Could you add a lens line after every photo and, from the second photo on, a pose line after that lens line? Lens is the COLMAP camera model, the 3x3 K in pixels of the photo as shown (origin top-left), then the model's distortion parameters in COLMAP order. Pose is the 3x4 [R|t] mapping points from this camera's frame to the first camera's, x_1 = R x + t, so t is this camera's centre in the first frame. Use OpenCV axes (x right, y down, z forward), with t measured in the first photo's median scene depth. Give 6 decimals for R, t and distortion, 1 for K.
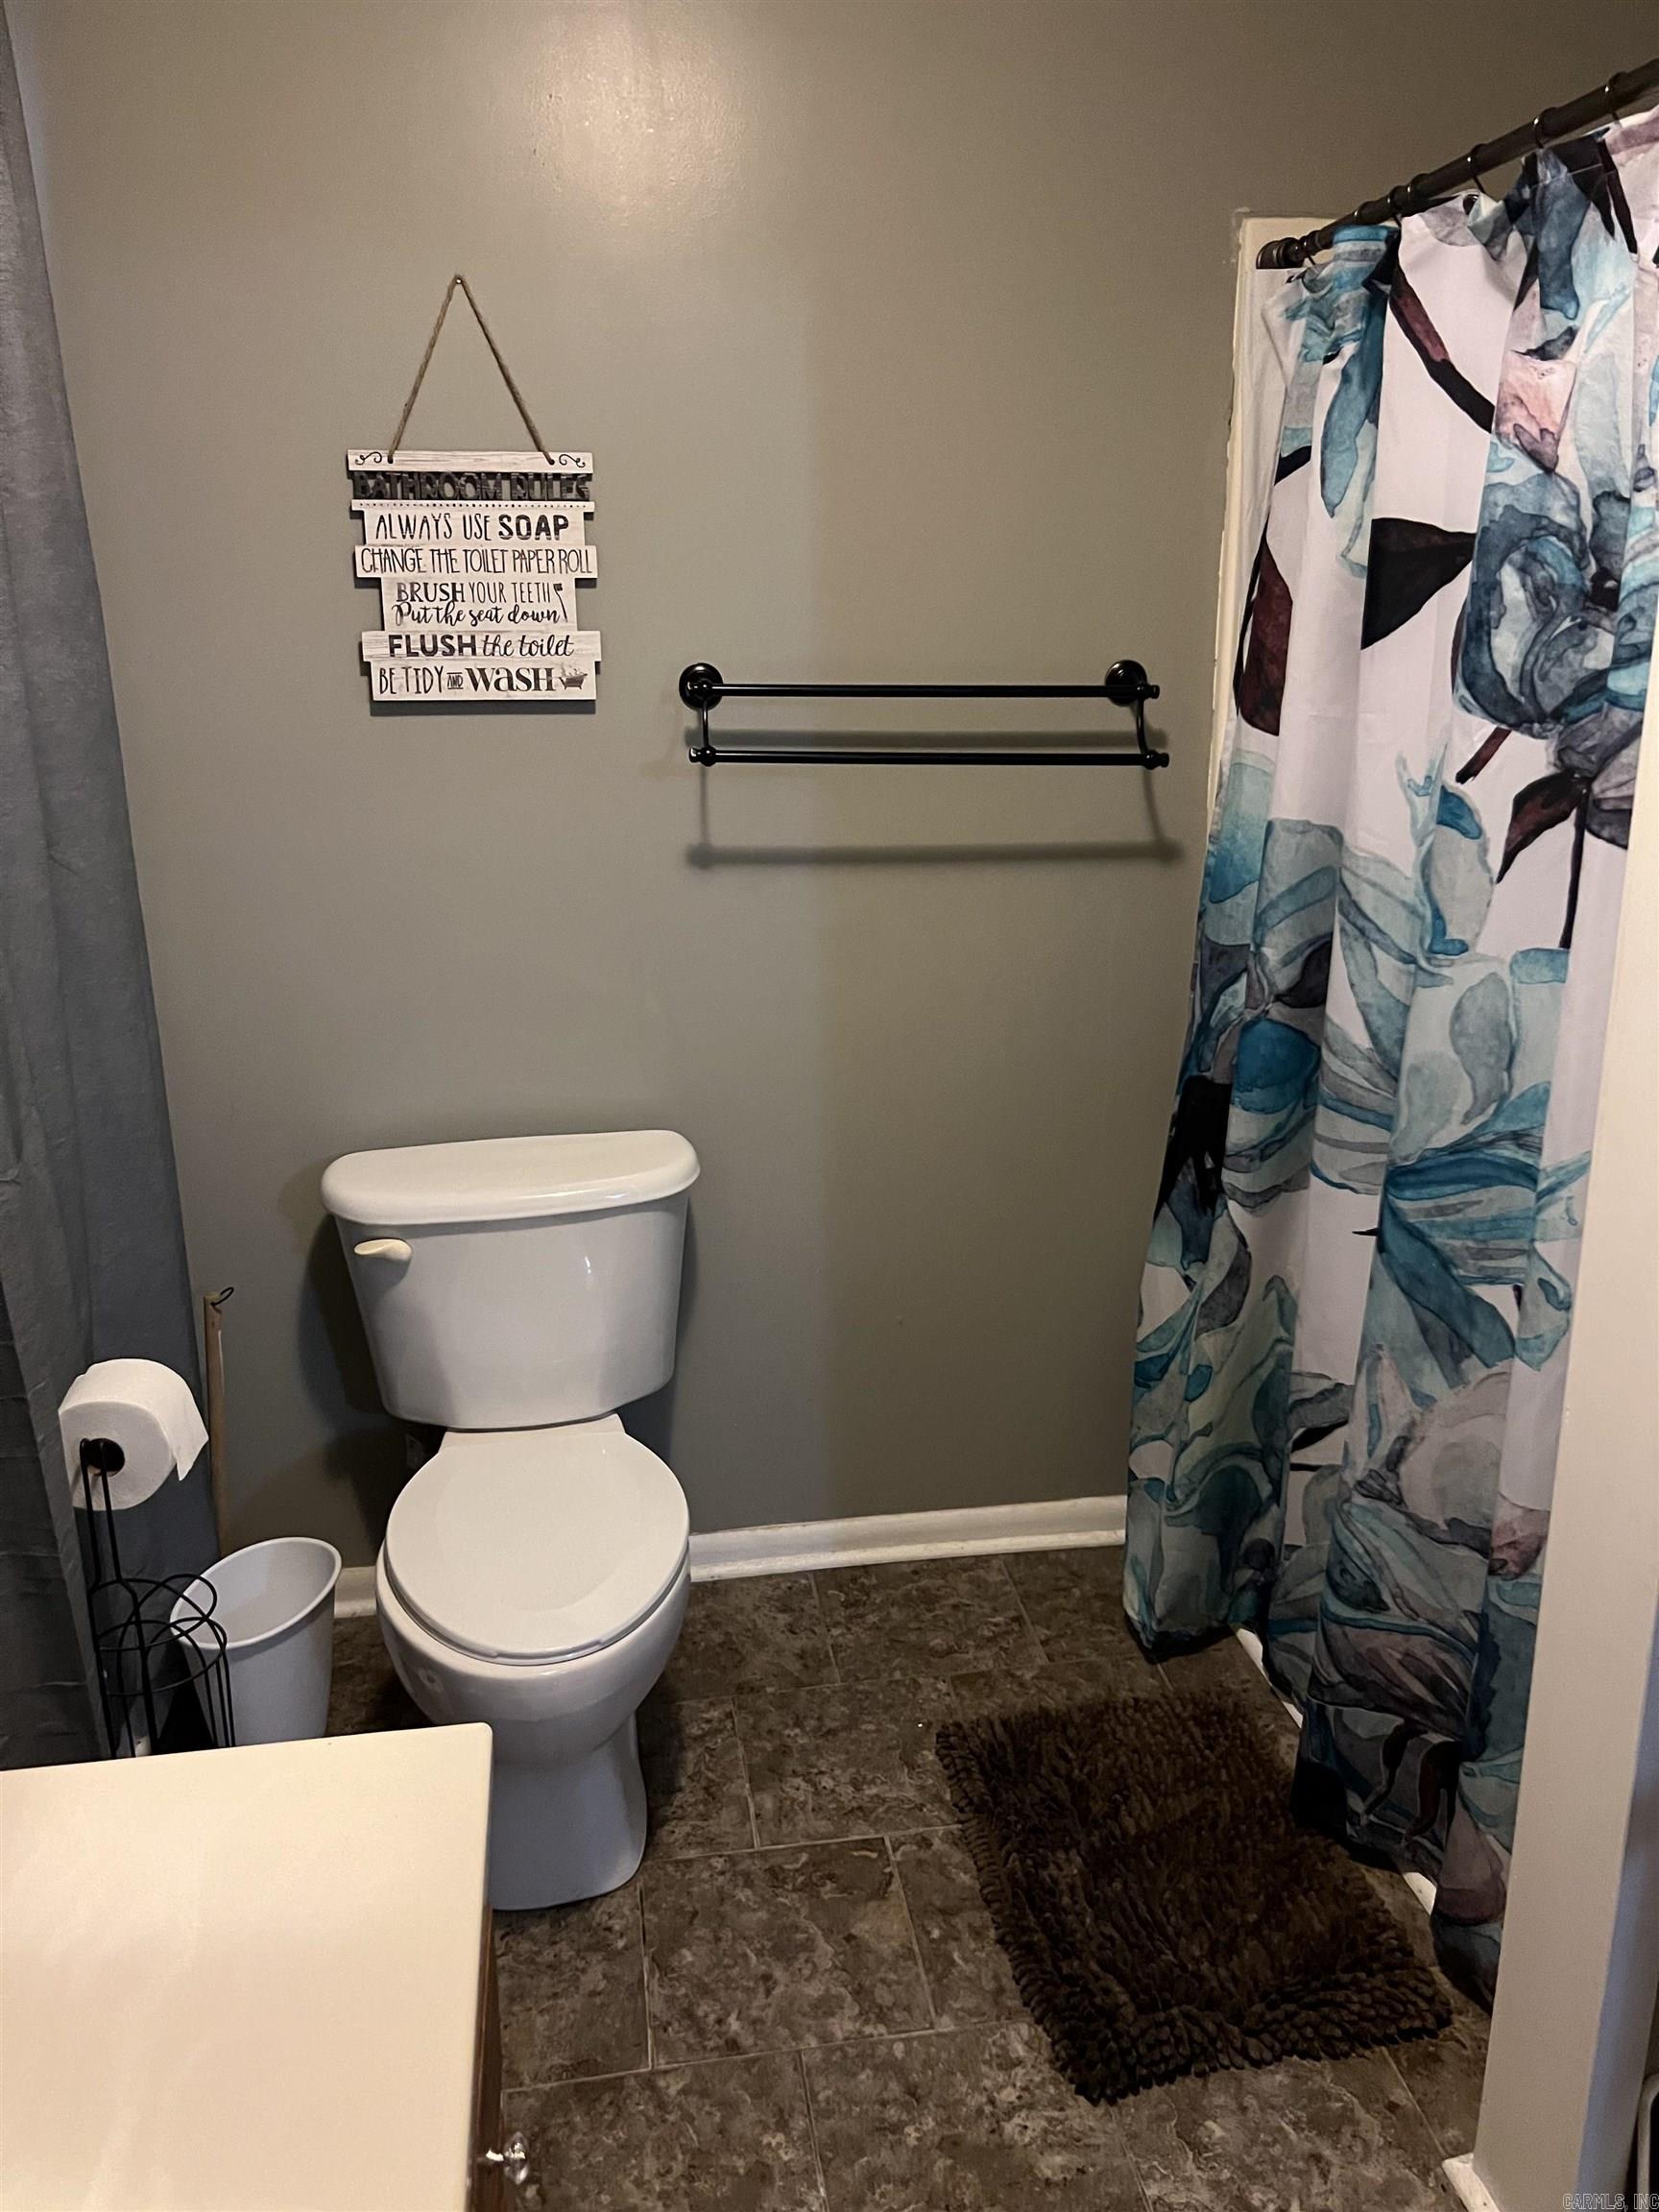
lens RADIAL K [[1655.4, 0, 826.3], [0, 1655.4, 1147.8], [0, 0, 1]] dist [0.052372, -0.067359]
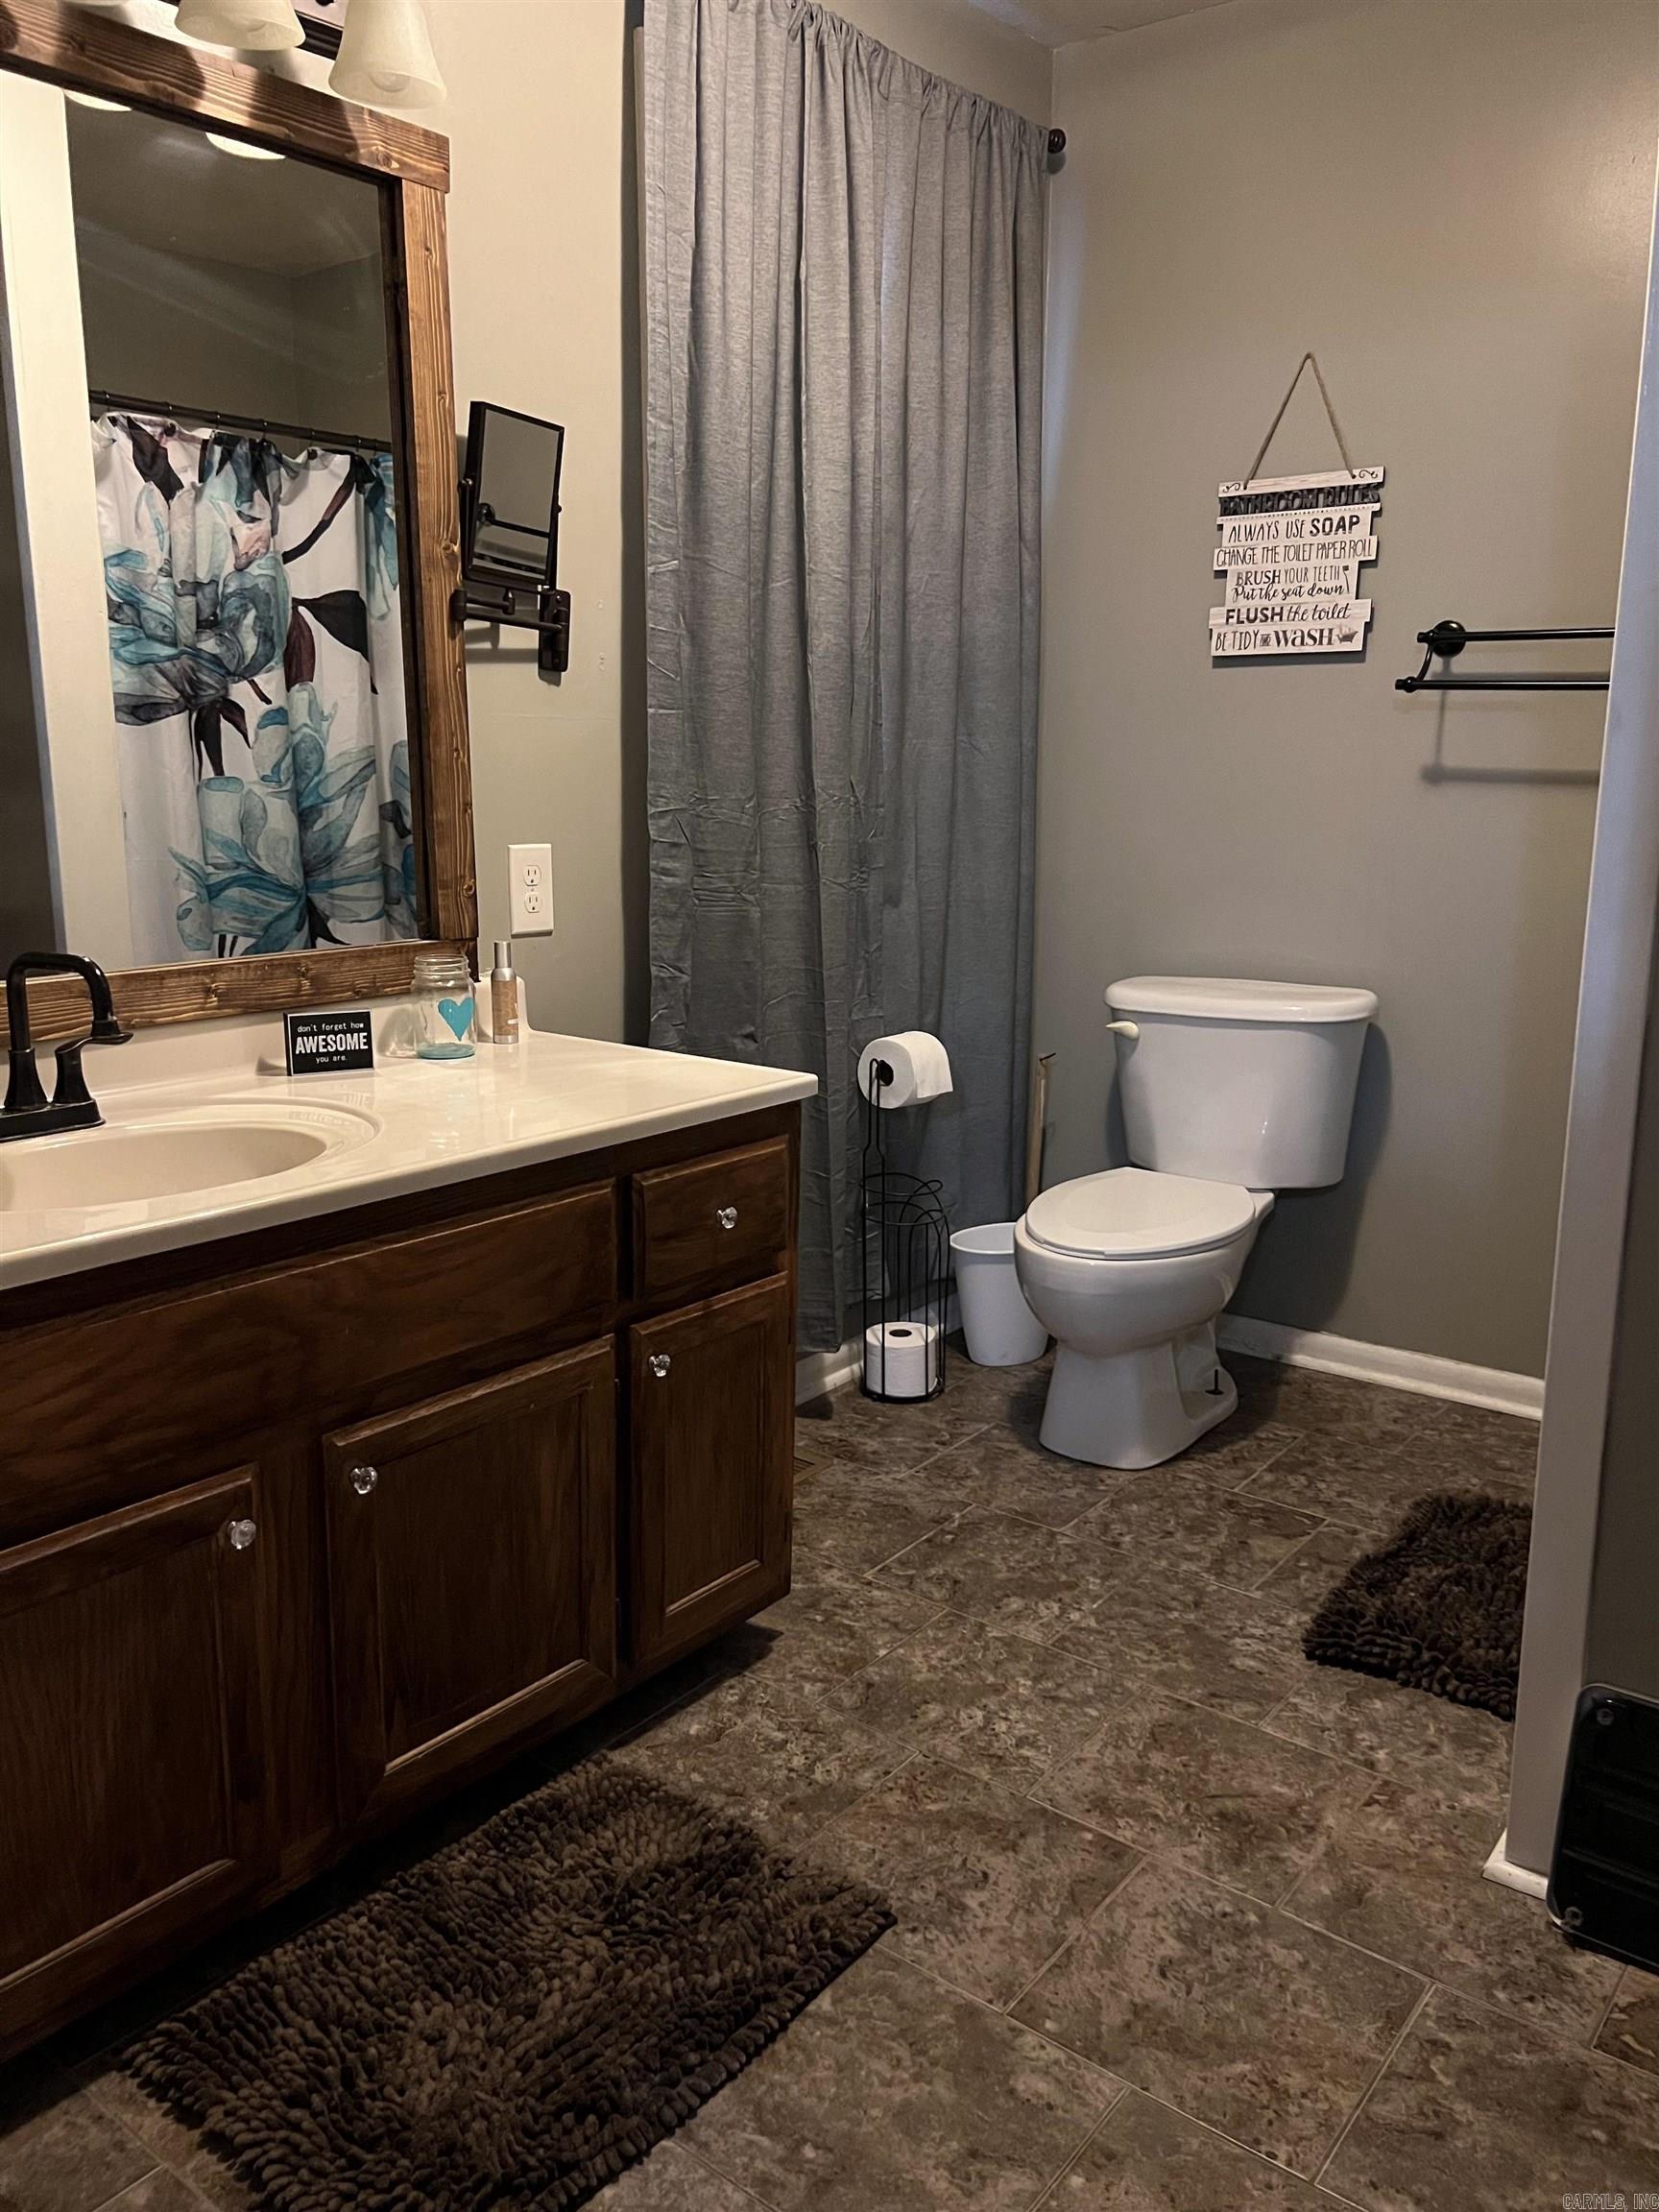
lens RADIAL K [[1655.4, 0, 826.3], [0, 1655.4, 1147.8], [0, 0, 1]] dist [0.052372, -0.067359]
pose [[0.689945, 0.179261, -0.701314, 0.588202], [-0.217430, 0.975433, 0.035423, 0.167993], [0.690435, 0.128046, 0.711972, -0.198332]]
